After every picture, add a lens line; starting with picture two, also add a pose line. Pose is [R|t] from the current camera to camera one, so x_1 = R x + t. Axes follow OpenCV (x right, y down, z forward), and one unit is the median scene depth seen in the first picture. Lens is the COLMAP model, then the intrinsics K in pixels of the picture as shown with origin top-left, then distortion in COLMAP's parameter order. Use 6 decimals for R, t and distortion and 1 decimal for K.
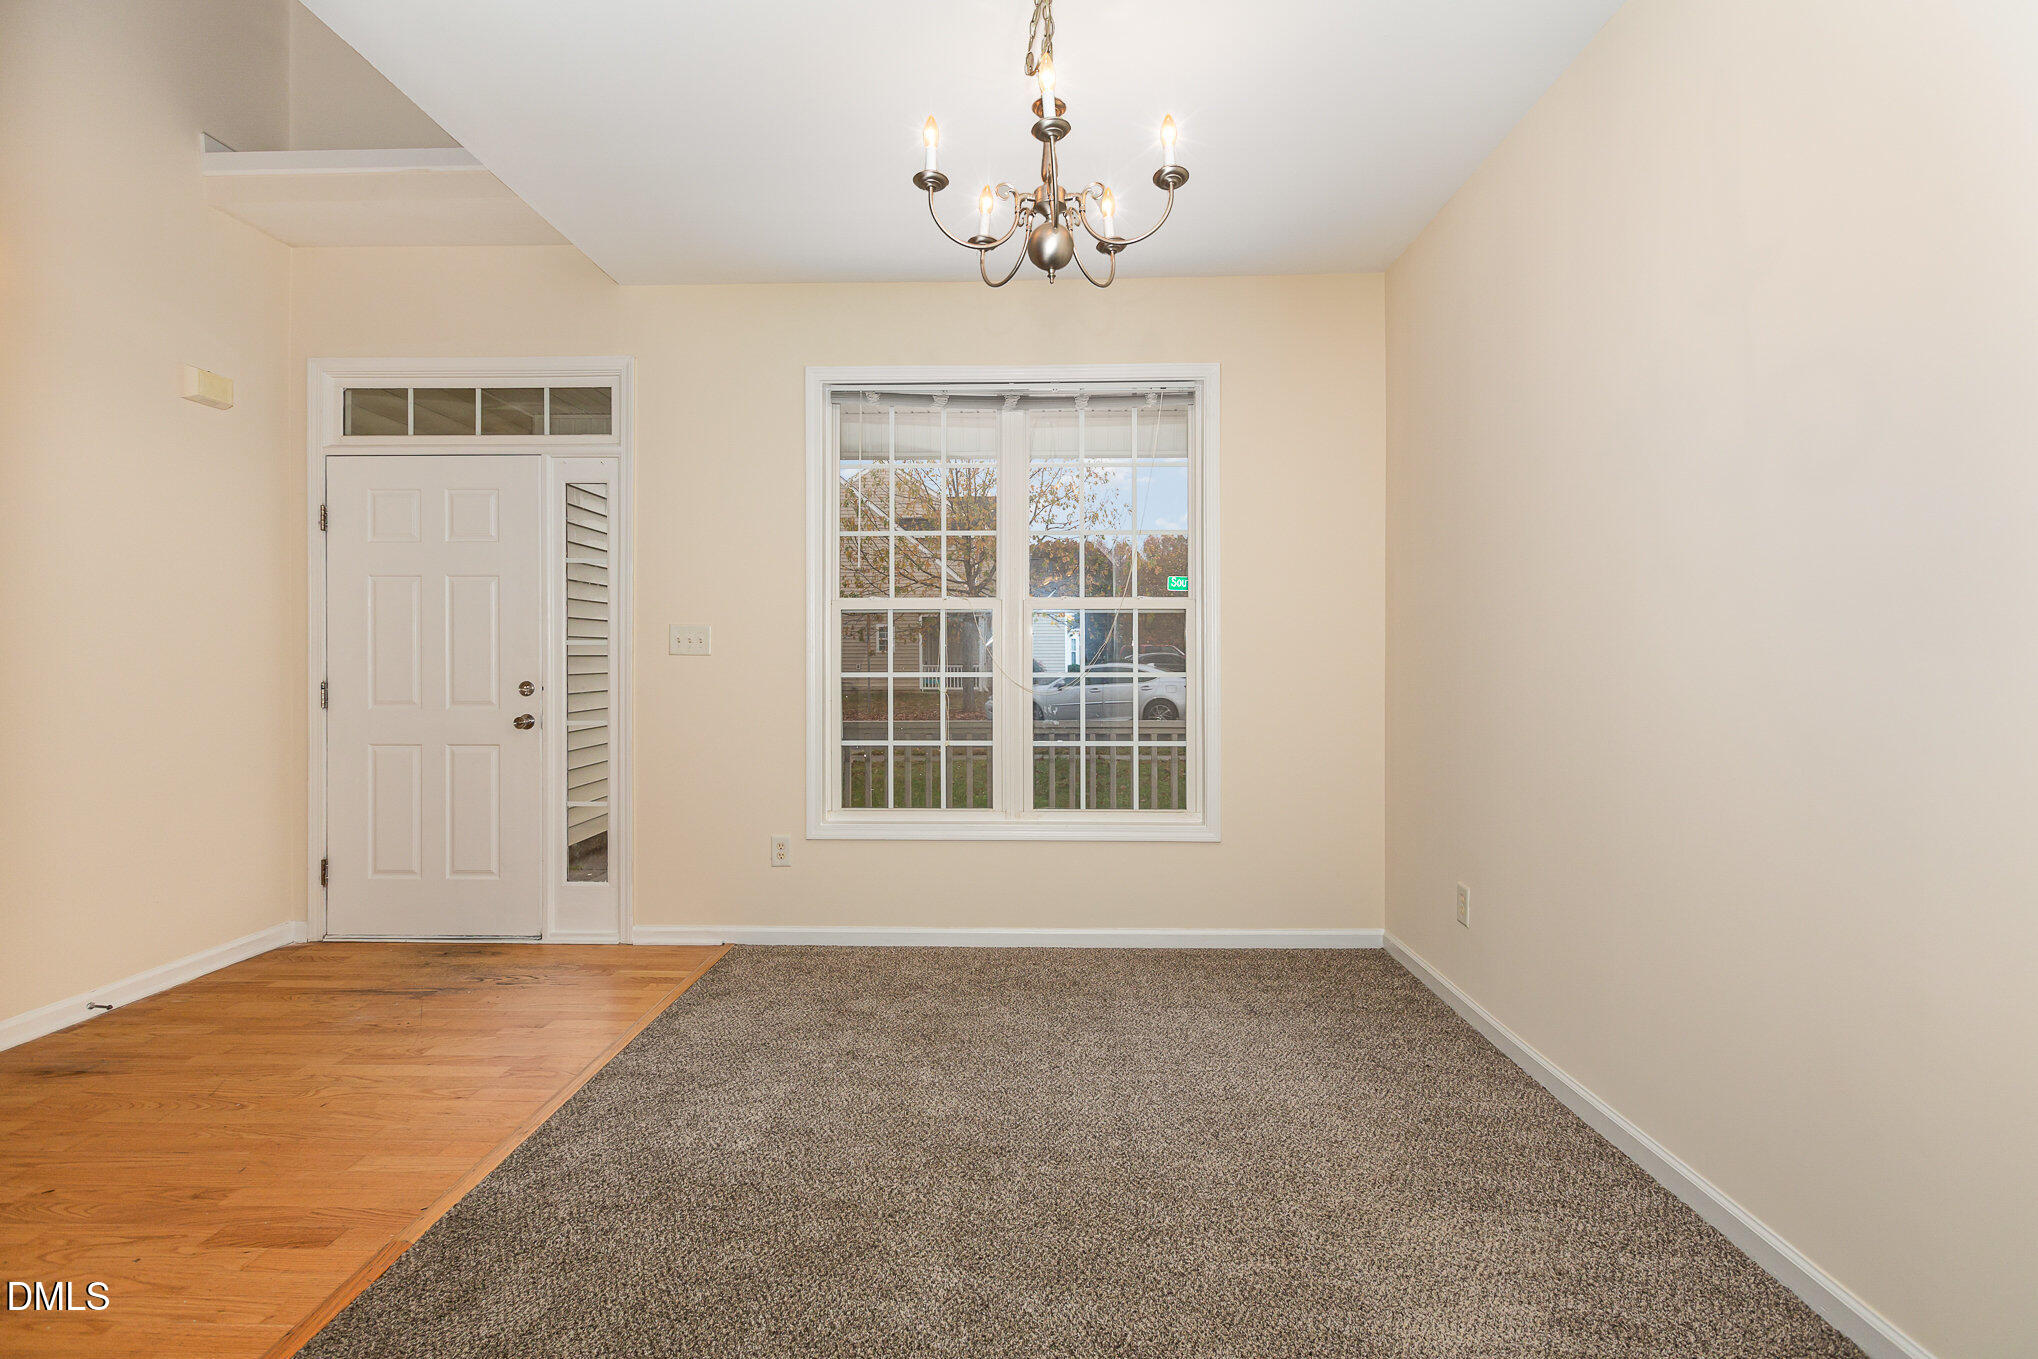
lens RADIAL K [[929.3, 0, 1024.7], [0, 929.3, 669.1], [0, 0, 1]] dist [-0.002050, 0.000030]
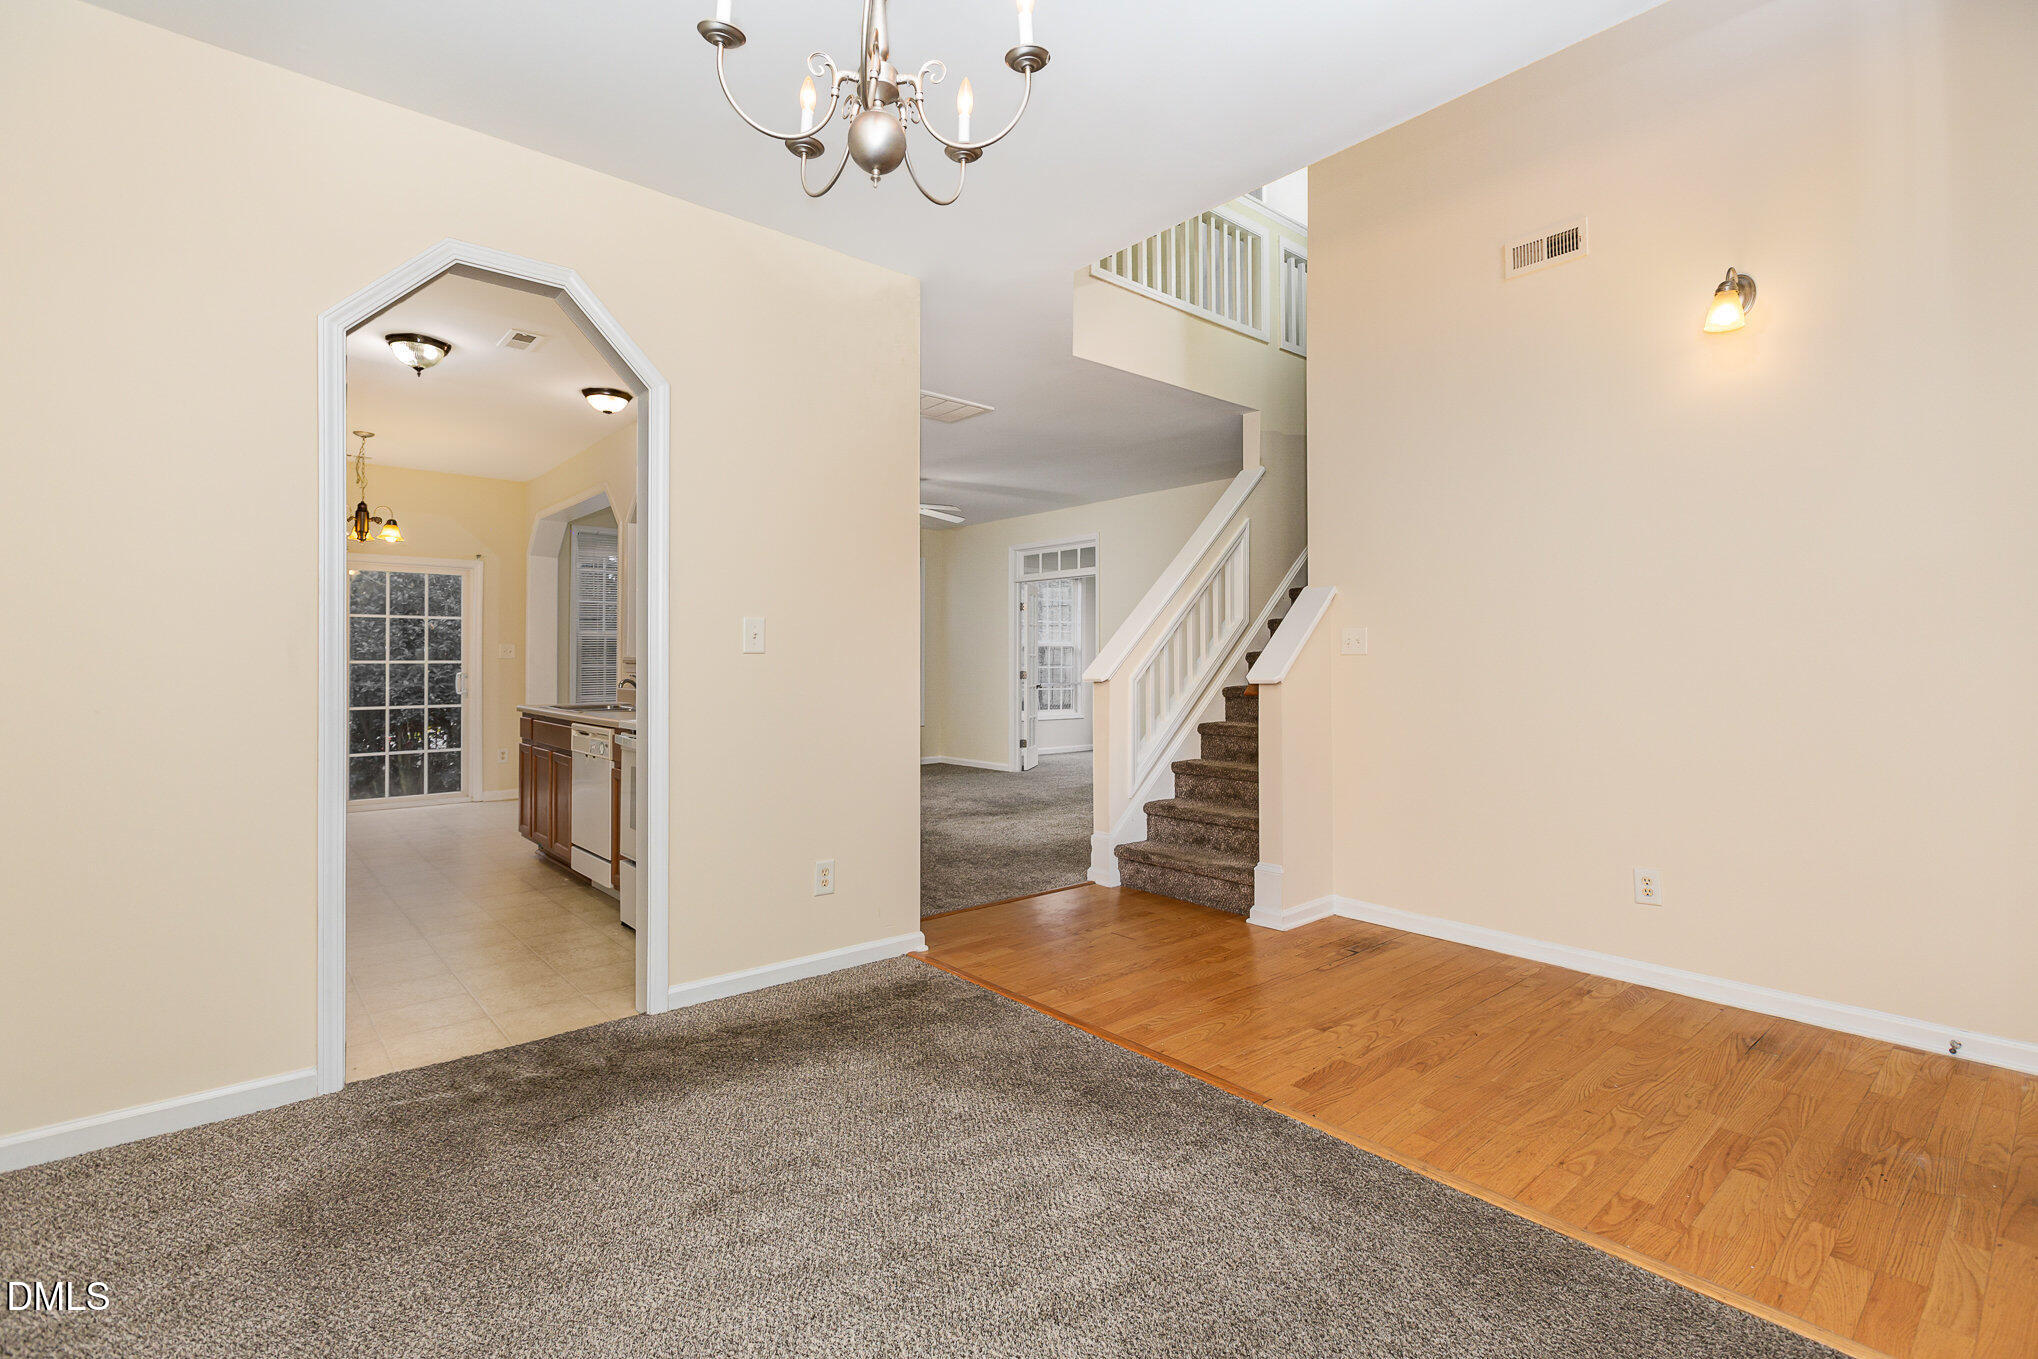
lens RADIAL K [[928.9, 0, 1013.9], [0, 928.9, 658.6], [0, 0, 1]] dist [-0.000806, -0.000066]
pose [[-0.743094, -0.003623, -0.669177, 0.367927], [-0.006950, 0.999973, 0.002303, -0.017523], [0.669151, 0.006362, -0.743099, 1.286929]]
